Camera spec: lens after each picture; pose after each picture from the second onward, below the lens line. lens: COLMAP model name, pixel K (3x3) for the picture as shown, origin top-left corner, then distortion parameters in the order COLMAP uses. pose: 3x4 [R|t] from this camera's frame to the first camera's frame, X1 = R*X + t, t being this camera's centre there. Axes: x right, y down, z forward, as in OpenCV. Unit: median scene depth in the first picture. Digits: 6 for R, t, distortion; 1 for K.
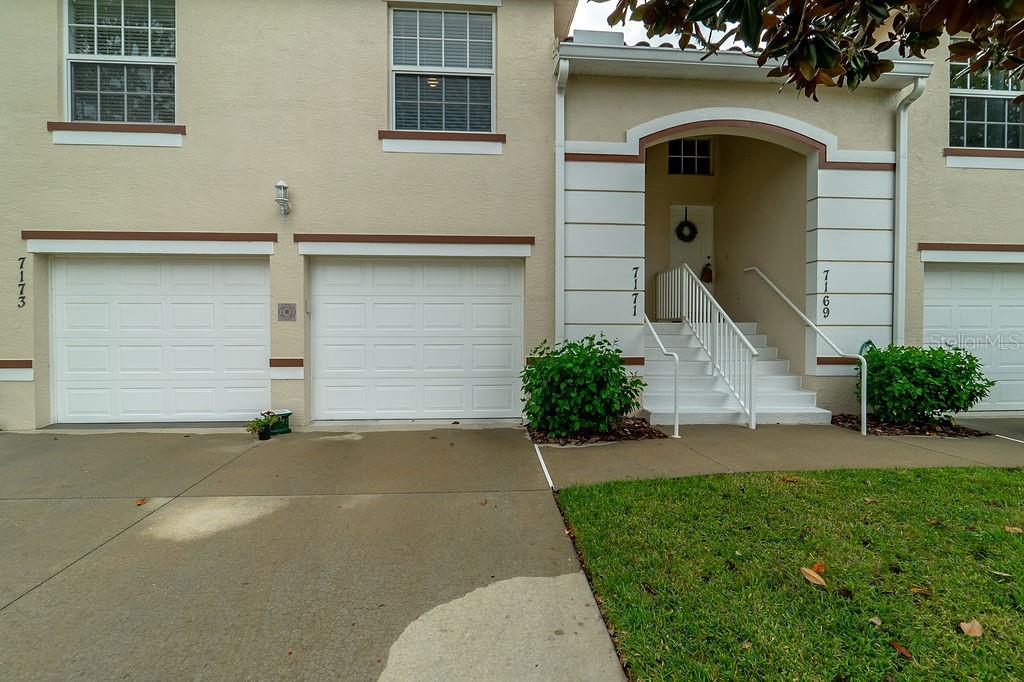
lens RADIAL K [[476.8, 0, 505.6], [0, 476.8, 307.7], [0, 0, 1]] dist [-0.010789, -0.000268]
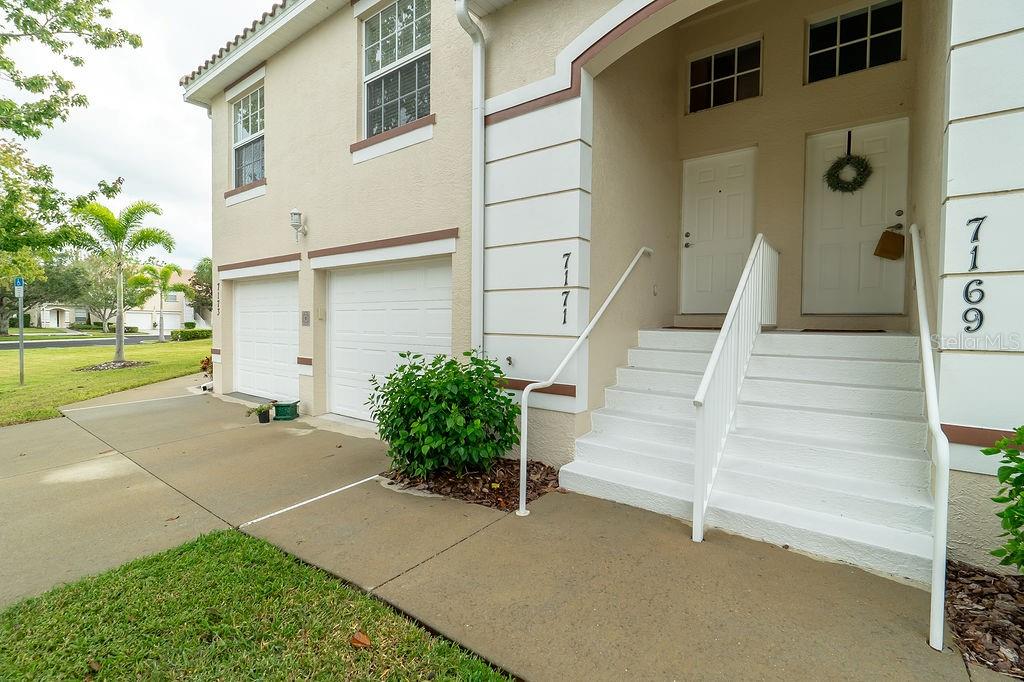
lens RADIAL K [[476.8, 0, 505.6], [0, 476.8, 307.7], [0, 0, 1]] dist [-0.010789, -0.000268]
pose [[0.745485, -0.013376, -0.666388, 0.659232], [0.018469, 0.999829, 0.000593, -0.008591], [0.666266, -0.012750, 0.745605, 0.427829]]
